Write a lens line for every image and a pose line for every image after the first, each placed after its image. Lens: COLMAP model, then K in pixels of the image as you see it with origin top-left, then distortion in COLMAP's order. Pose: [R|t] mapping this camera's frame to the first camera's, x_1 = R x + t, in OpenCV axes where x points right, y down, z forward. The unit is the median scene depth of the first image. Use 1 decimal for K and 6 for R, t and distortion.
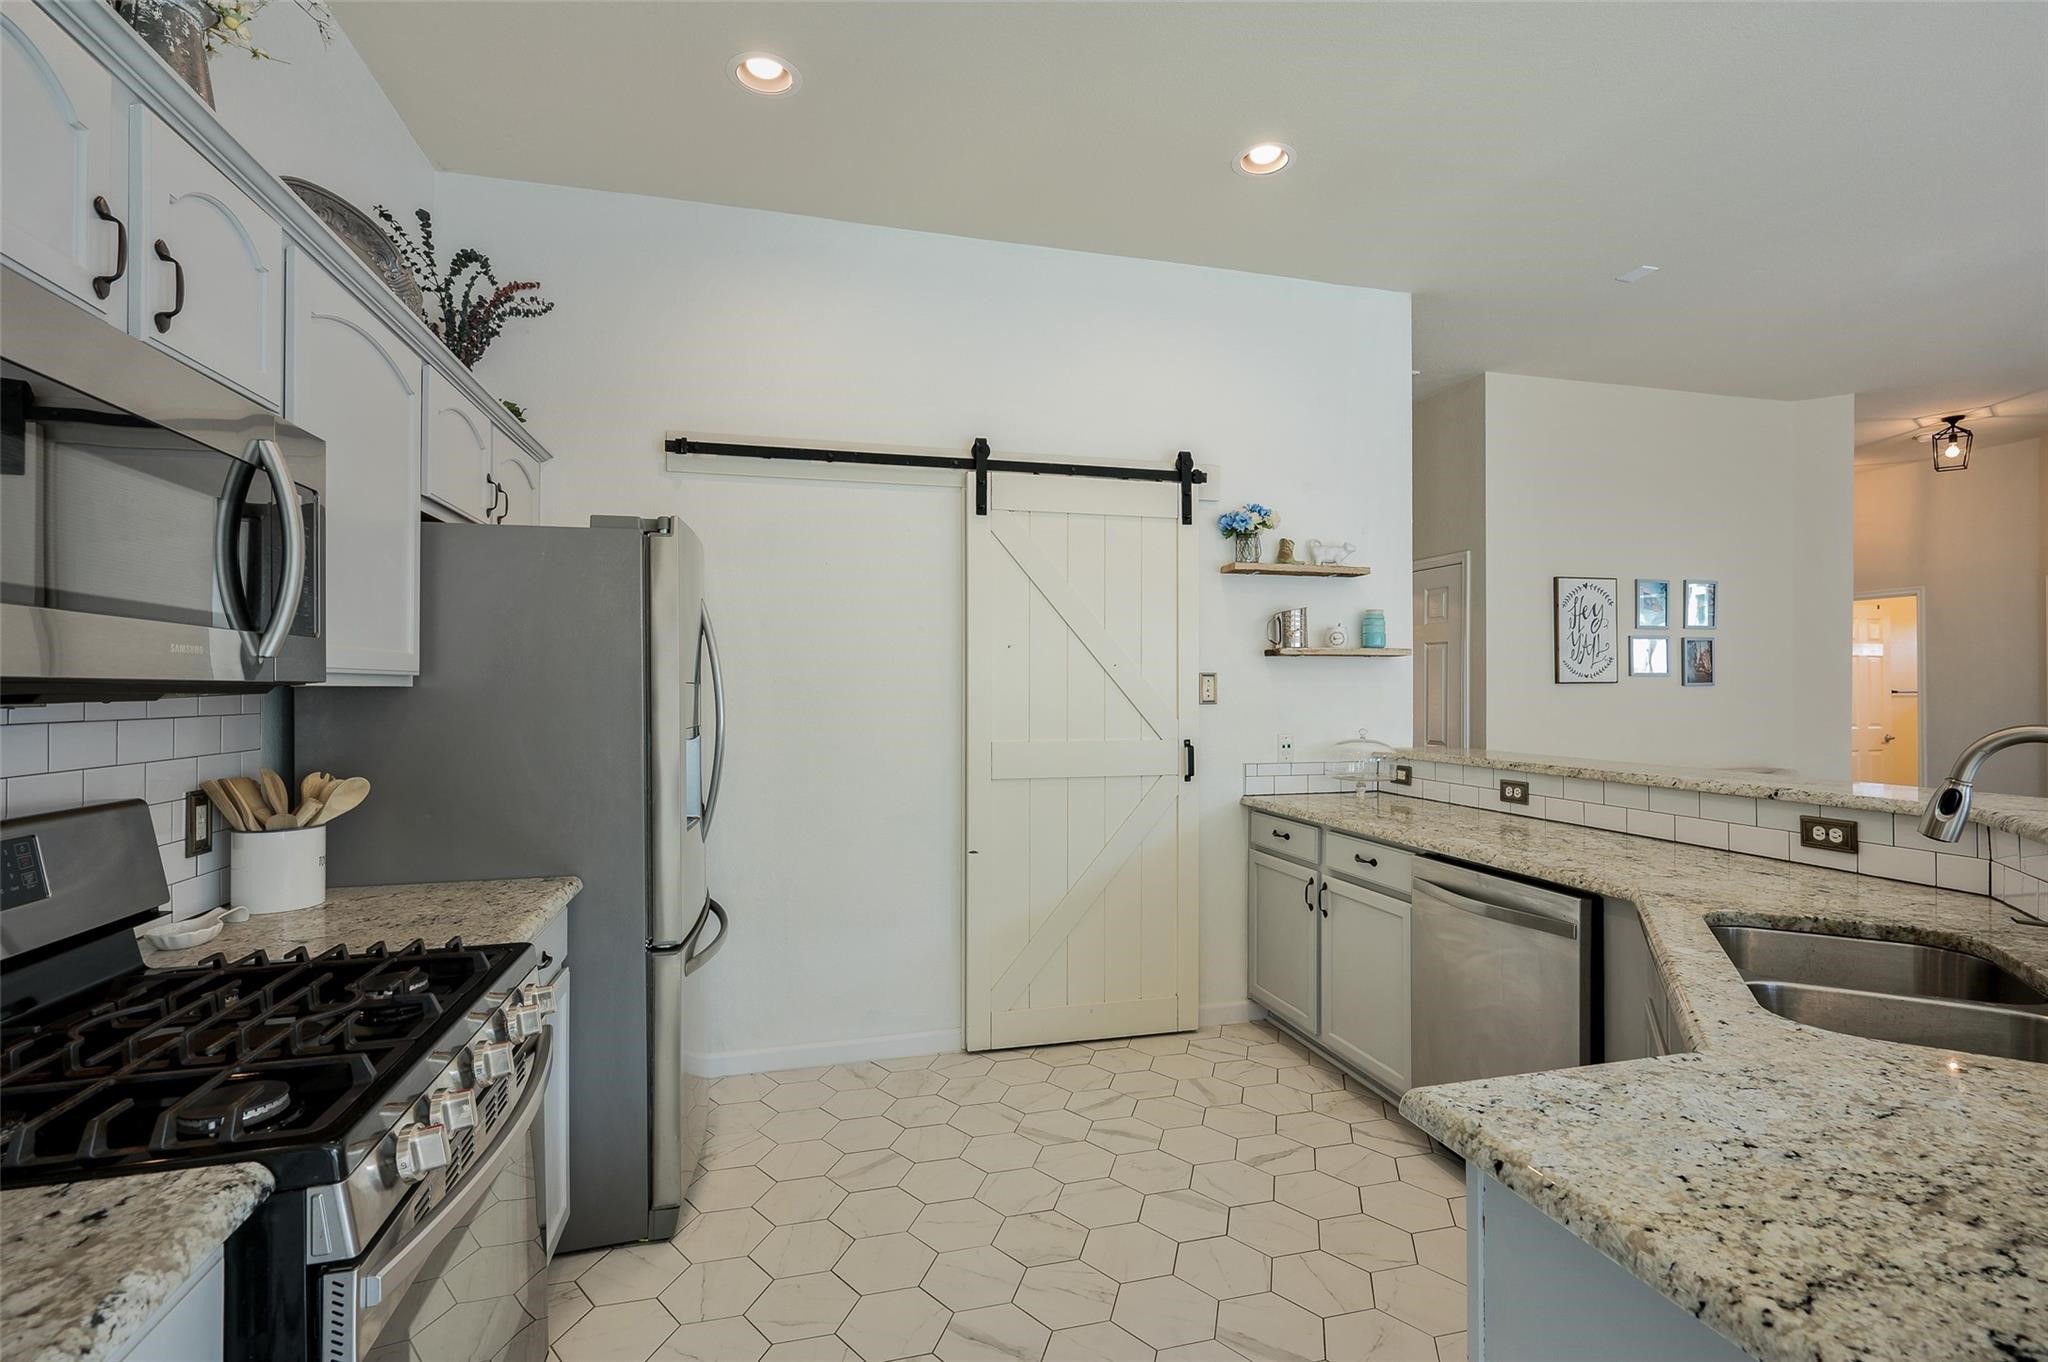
lens RADIAL K [[962.4, 0, 1027.7], [0, 962.4, 685.8], [0, 0, 1]] dist [-0.001326, 0.000041]
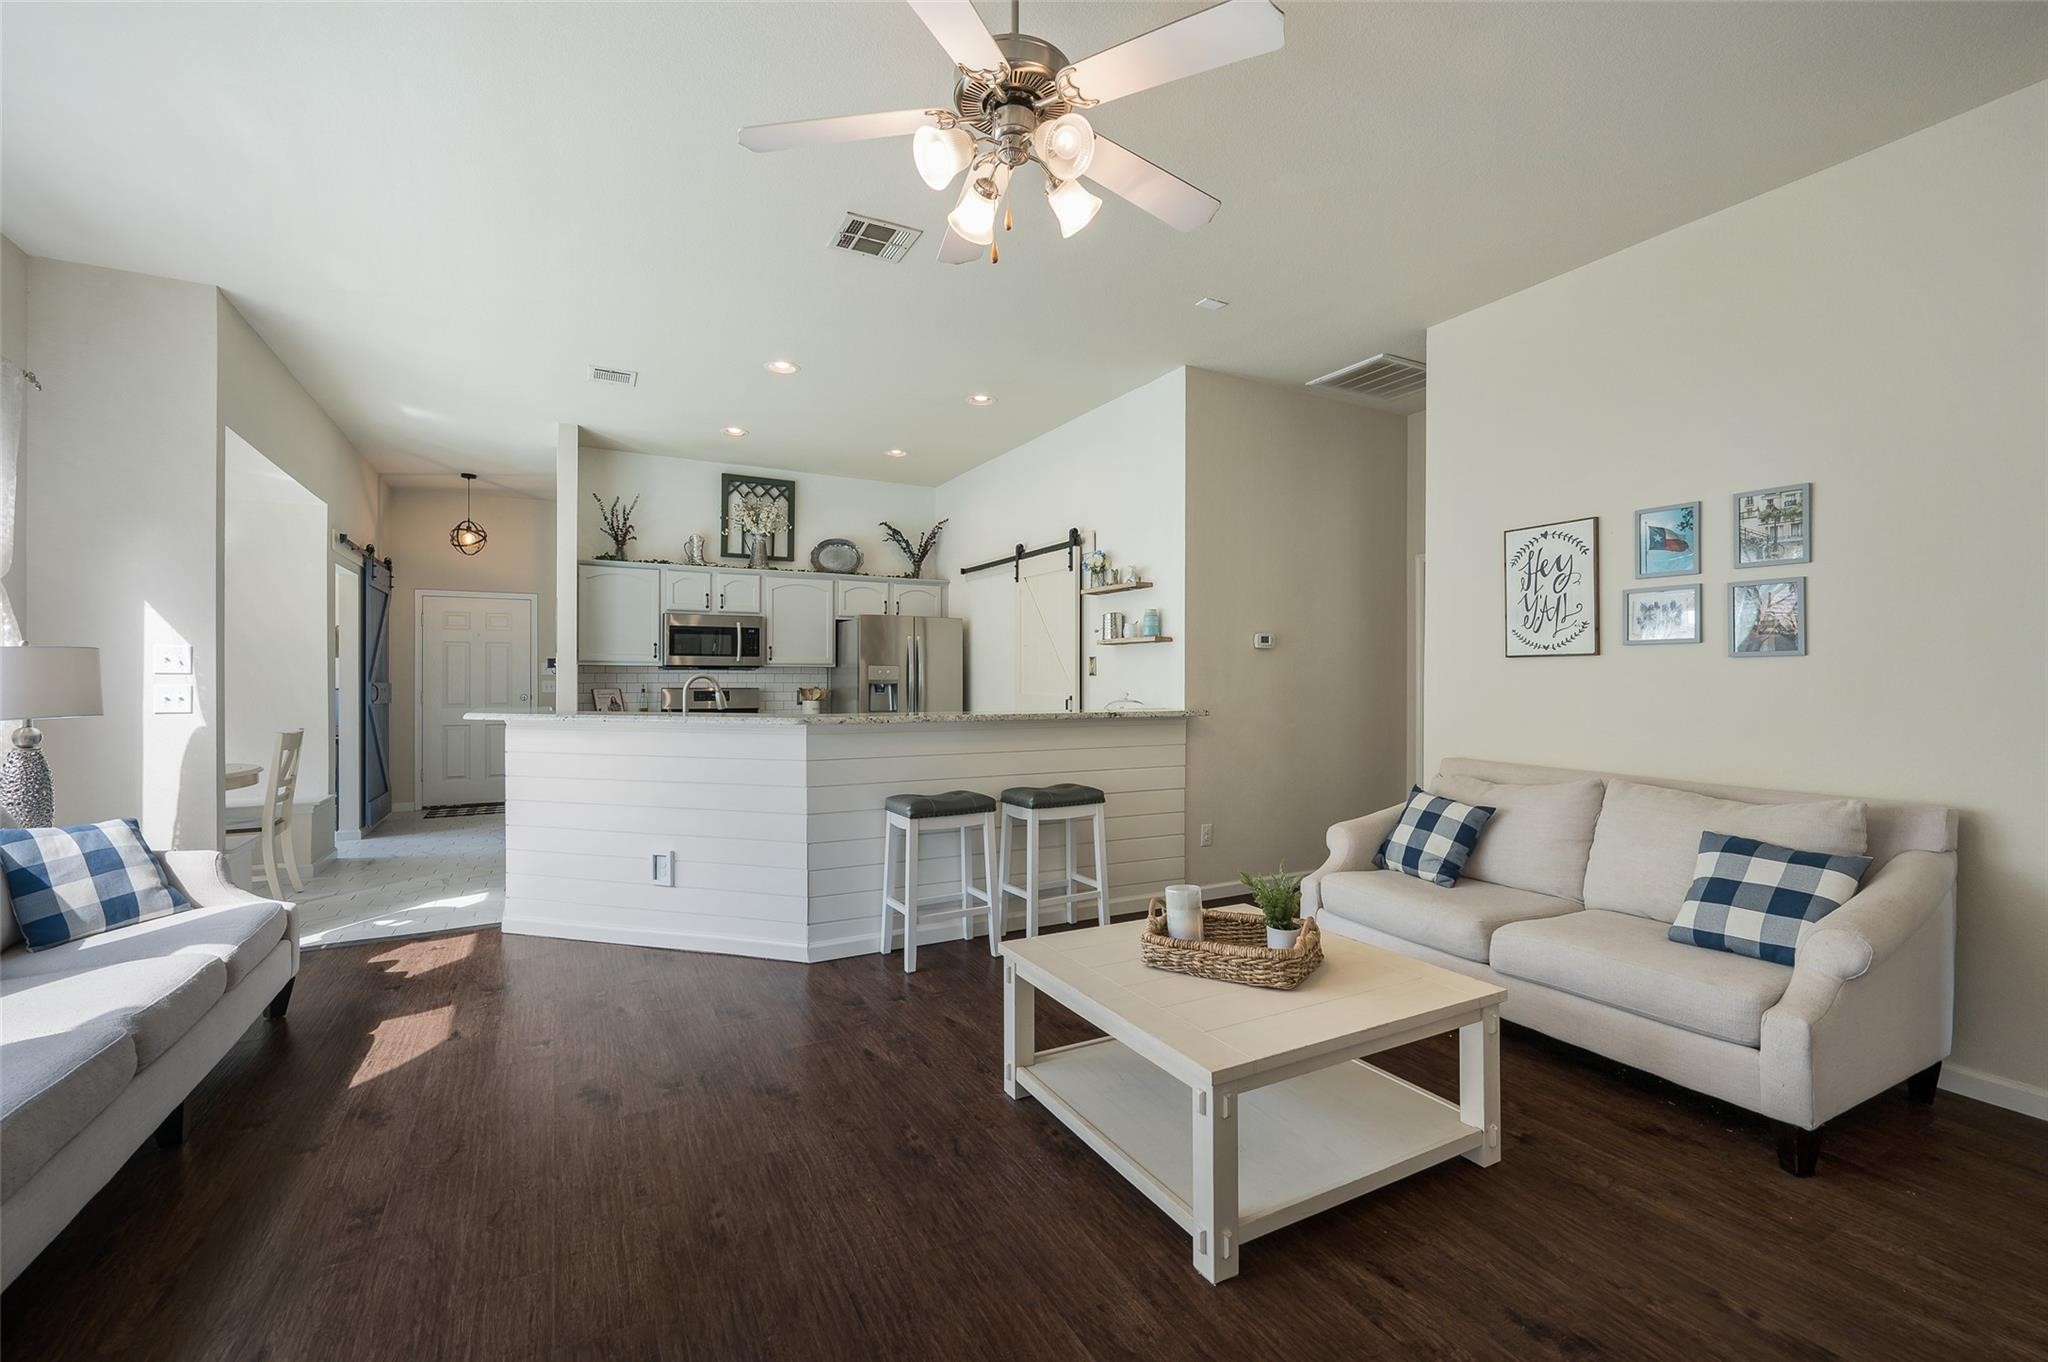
lens RADIAL K [[867.5, 0, 1028.5], [0, 867.5, 673.0], [0, 0, 1]] dist [0.022900, 0.000093]
pose [[0.220931, 0.002554, -0.975286, 1.522815], [0.005072, 0.999980, 0.003767, 0.008018], [0.975276, -0.005779, 0.220914, 0.530171]]
